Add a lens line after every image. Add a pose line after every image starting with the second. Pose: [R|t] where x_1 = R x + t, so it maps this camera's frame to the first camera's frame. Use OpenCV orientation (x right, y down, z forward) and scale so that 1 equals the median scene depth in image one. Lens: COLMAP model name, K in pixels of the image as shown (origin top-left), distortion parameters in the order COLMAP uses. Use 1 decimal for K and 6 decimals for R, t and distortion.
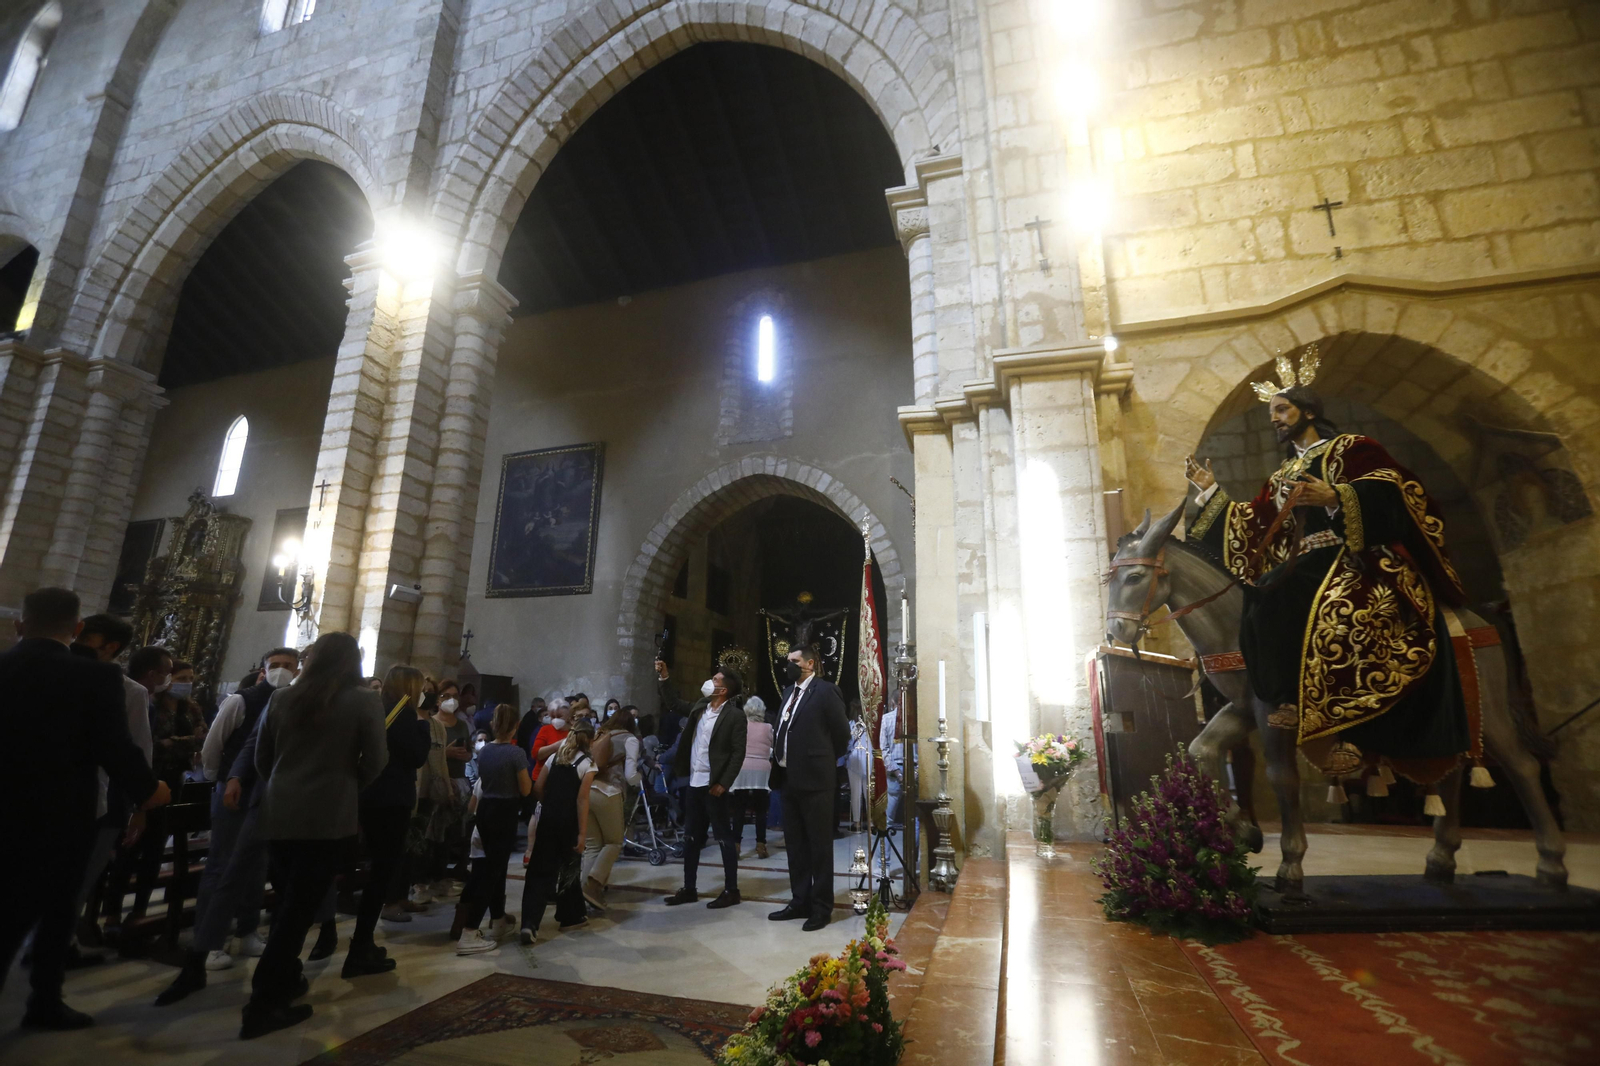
lens RADIAL K [[738.2, 0, 782.0], [0, 738.2, 537.8], [0, 0, 1]] dist [-0.060174, 0.023637]
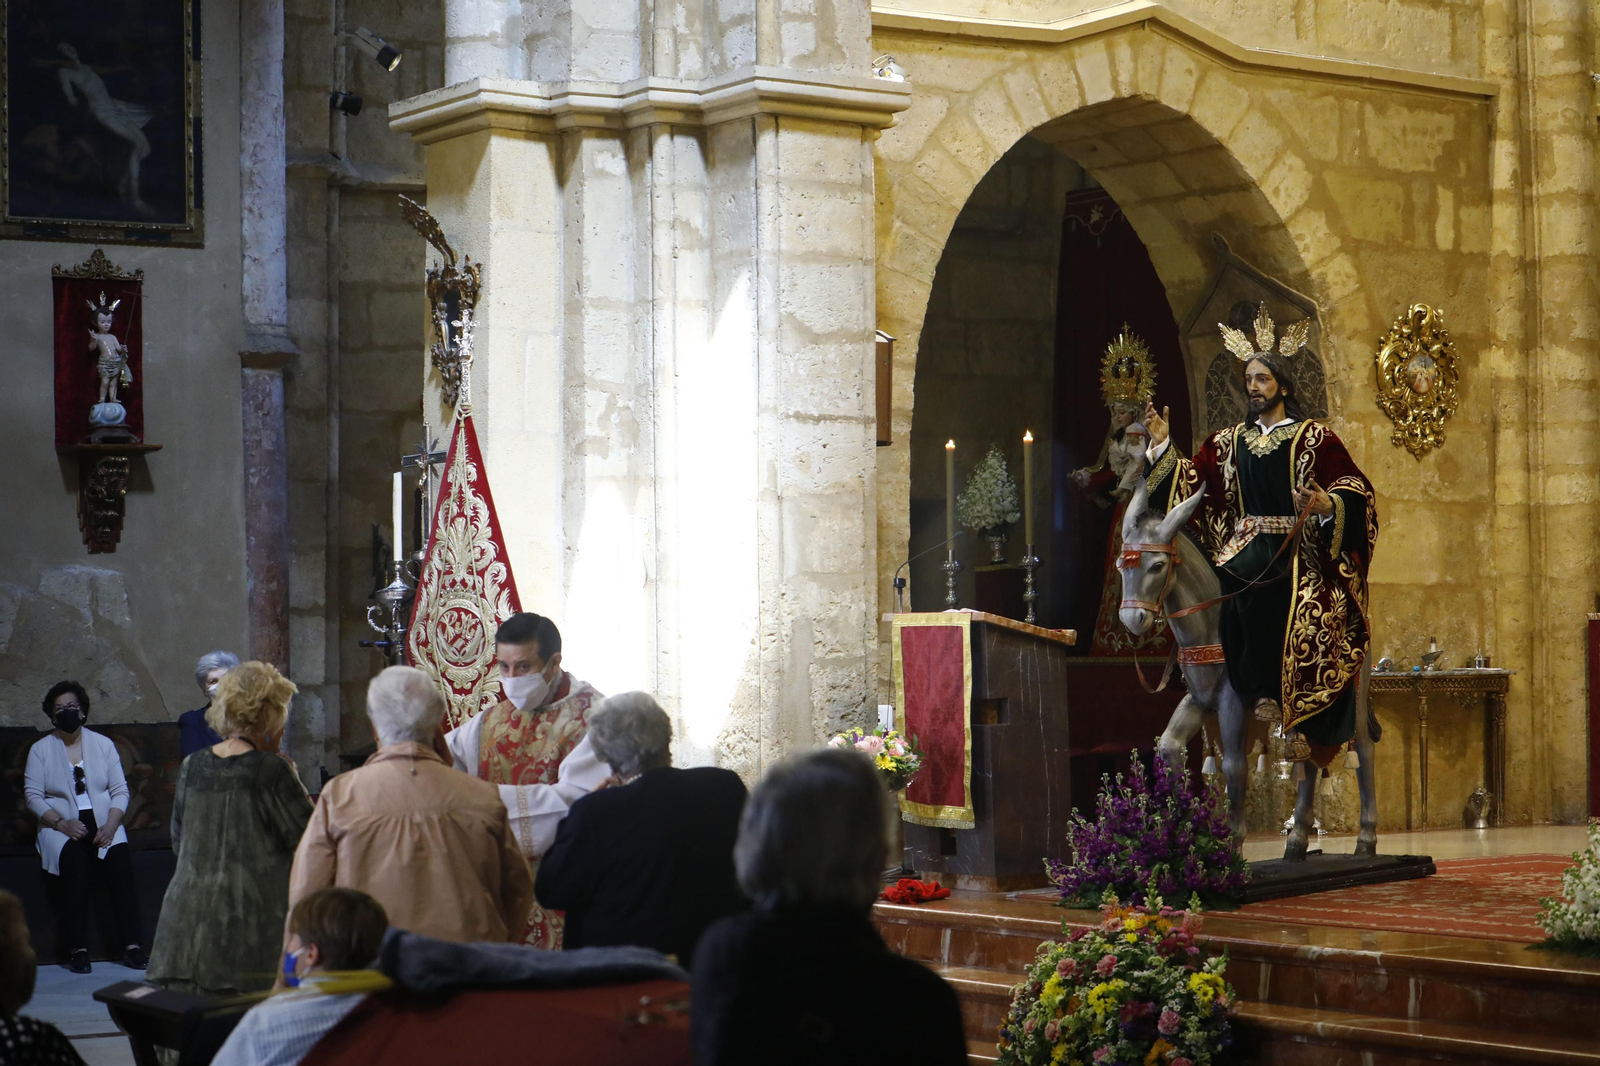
lens RADIAL K [[3454.7, 0, 800.0], [0, 3454.7, 533.0], [0, 0, 1]] dist [-0.223015, 2.323305]
pose [[0.642181, 0.003358, 0.766546, -2.284572], [-0.171850, 0.975168, 0.139697, -0.375551], [-0.747042, -0.221442, 0.626811, -1.010700]]
